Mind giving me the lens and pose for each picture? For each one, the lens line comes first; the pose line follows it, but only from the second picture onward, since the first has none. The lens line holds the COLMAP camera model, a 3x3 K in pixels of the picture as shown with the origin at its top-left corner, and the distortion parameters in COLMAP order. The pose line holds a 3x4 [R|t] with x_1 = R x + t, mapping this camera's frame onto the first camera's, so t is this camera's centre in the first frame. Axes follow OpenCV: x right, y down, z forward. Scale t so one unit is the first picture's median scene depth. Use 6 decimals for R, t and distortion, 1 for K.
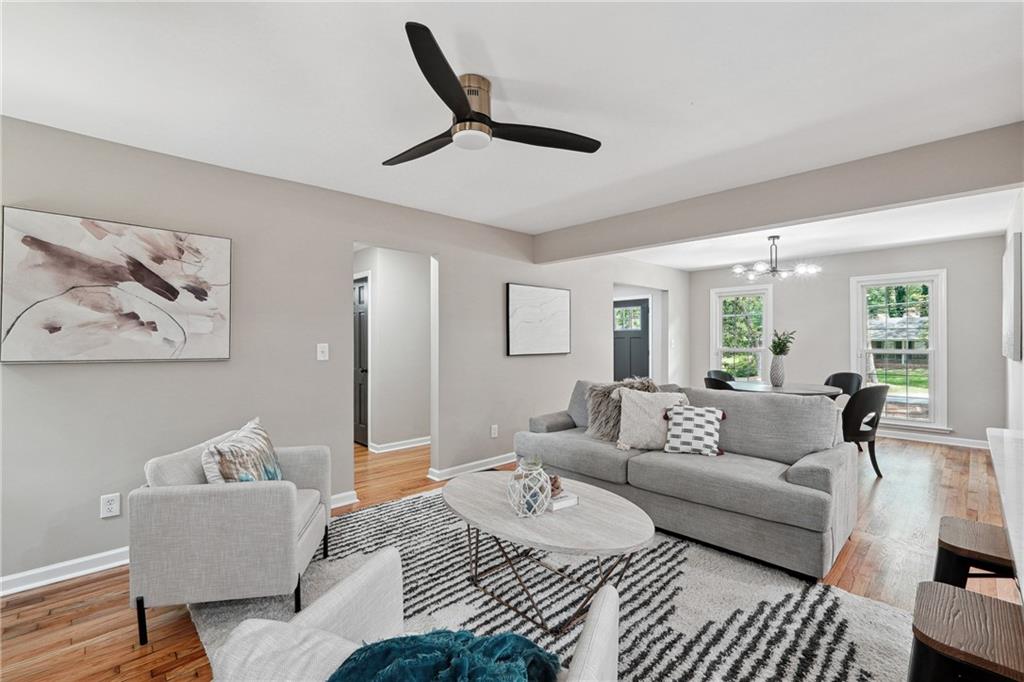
lens RADIAL K [[434.5, 0, 512.0], [0, 434.5, 341.0], [0, 0, 1]] dist [-0.015235, 0.000260]
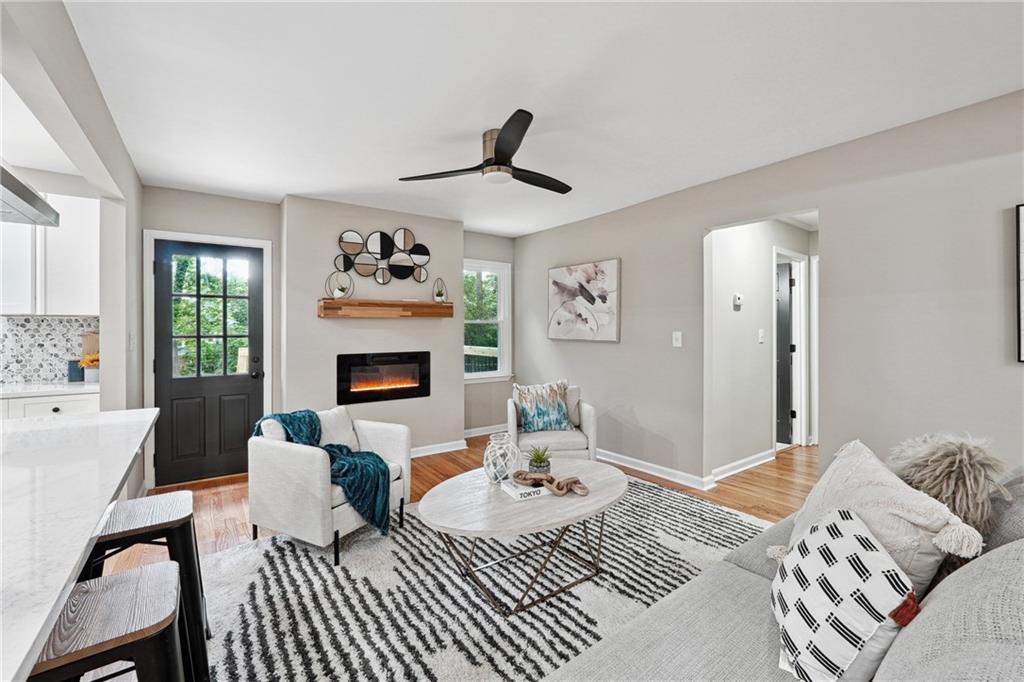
lens RADIAL K [[427.8, 0, 506.0], [0, 427.8, 327.8], [0, 0, 1]] dist [-0.019511, 0.004281]
pose [[-0.134766, 0.000475, -0.990877, 0.905443], [0.002269, 0.999997, 0.000171, -0.006782], [0.990875, -0.002225, -0.134766, 0.914699]]
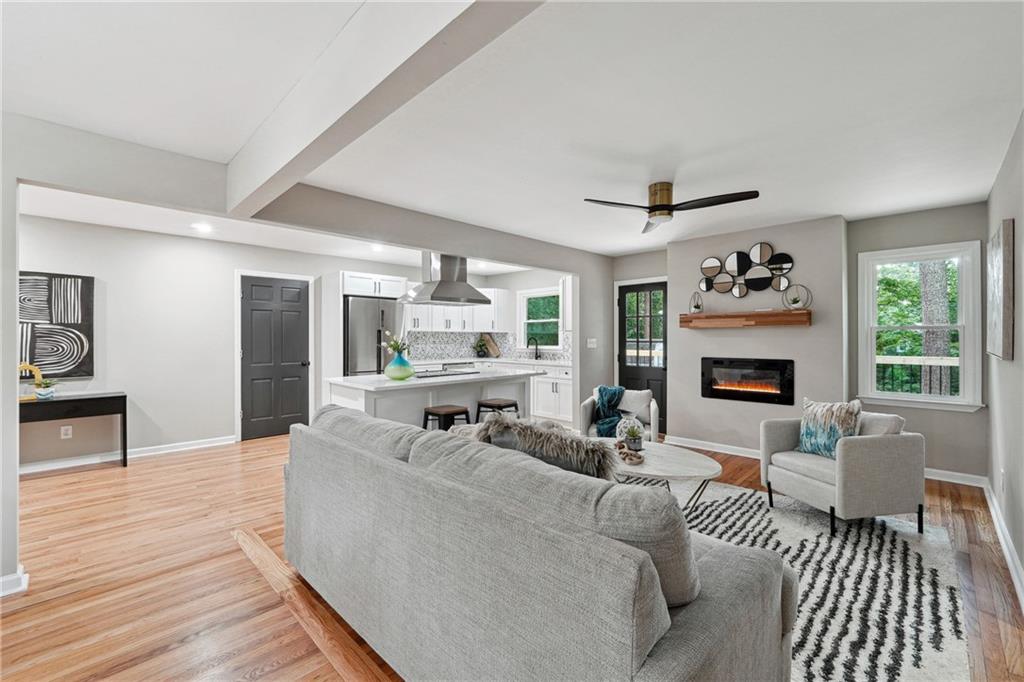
lens RADIAL K [[433.5, 0, 517.2], [0, 433.5, 336.7], [0, 0, 1]] dist [-0.001256, -0.000055]
pose [[-0.999025, 0.004274, -0.043930, 0.413302], [0.004280, 0.999991, -0.000048, -0.009282], [0.043929, -0.000236, -0.999035, 2.028582]]
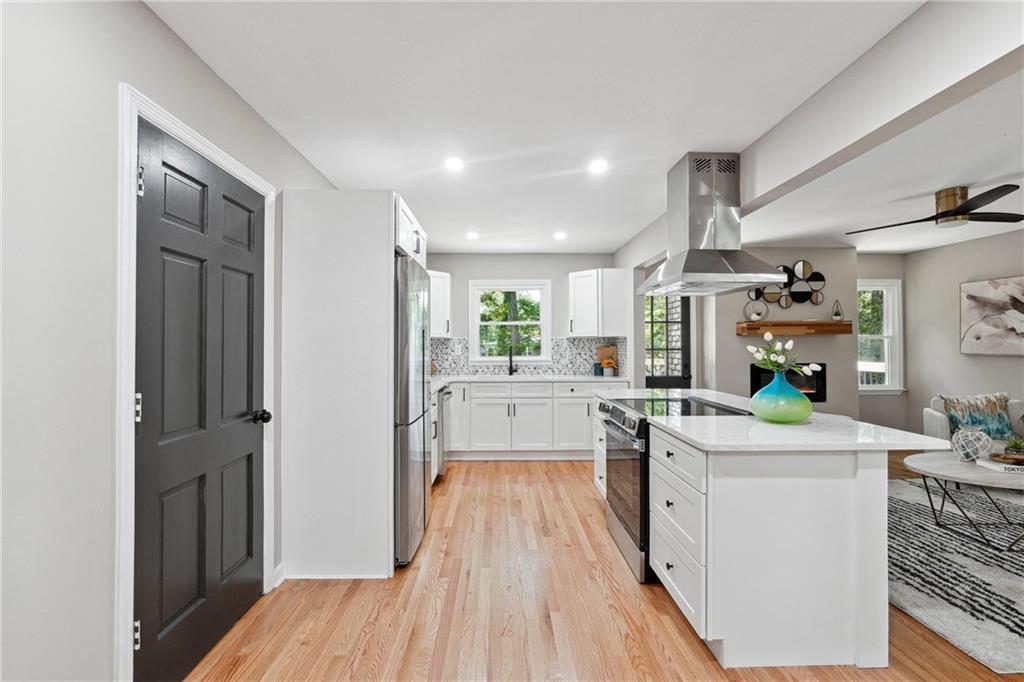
lens RADIAL K [[436.7, 0, 517.3], [0, 436.7, 339.8], [0, 0, 1]] dist [-0.000523, 0.000484]
pose [[-0.659957, -0.003626, -0.751294, 1.723092], [0.005164, 0.999943, -0.009362, -0.011011], [0.751285, -0.010058, -0.659901, 0.646734]]
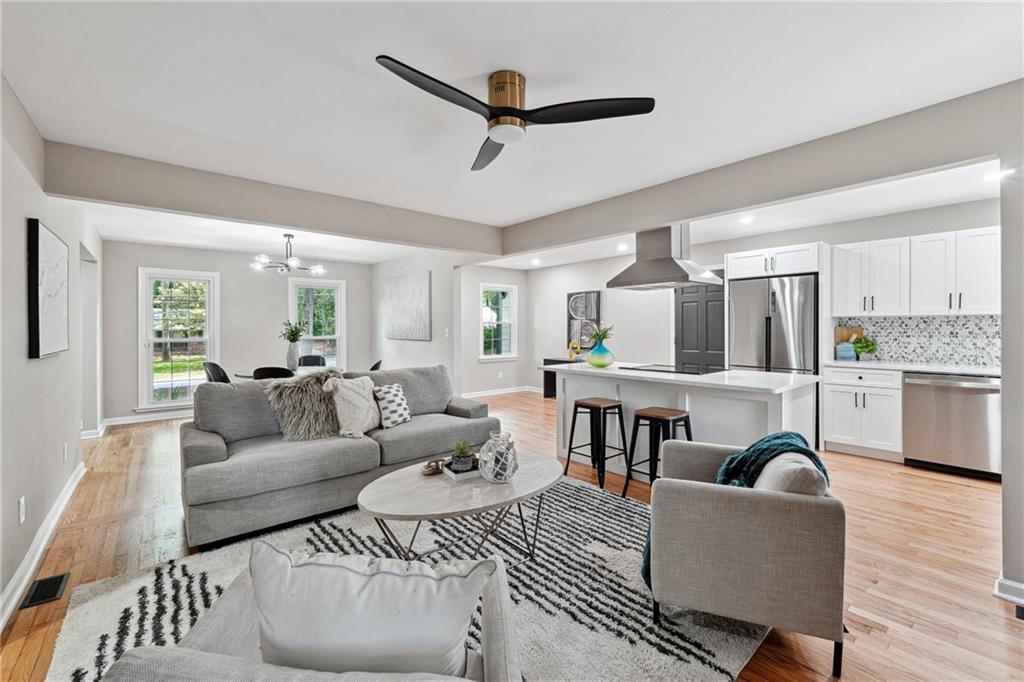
lens RADIAL K [[427.8, 0, 506.0], [0, 427.8, 327.8], [0, 0, 1]] dist [-0.019511, 0.004281]
pose [[0.068521, 0.003860, 0.997642, -0.845687], [0.003202, 0.999987, -0.004089, 0.002101], [-0.997645, 0.003474, 0.068508, 0.710251]]
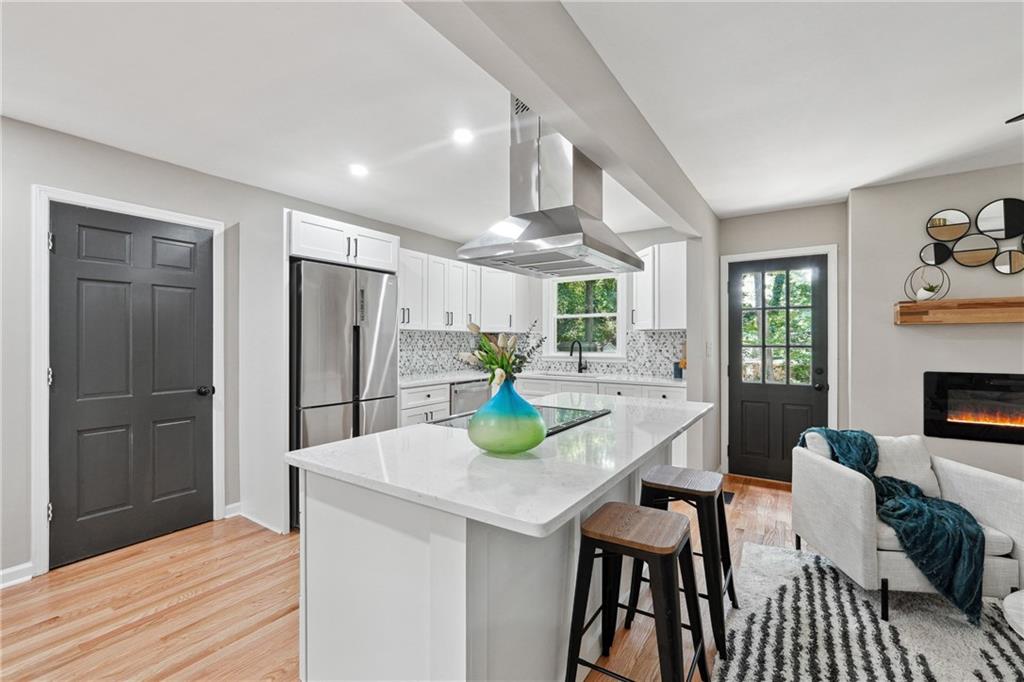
lens RADIAL K [[442.6, 0, 515.3], [0, 442.6, 336.8], [0, 0, 1]] dist [-0.001478, 0.000428]
pose [[-0.973585, 0.002231, -0.228316, 0.883489], [0.003807, 0.999972, -0.006458, -0.006982], [0.228295, -0.007157, -0.973566, 1.057146]]
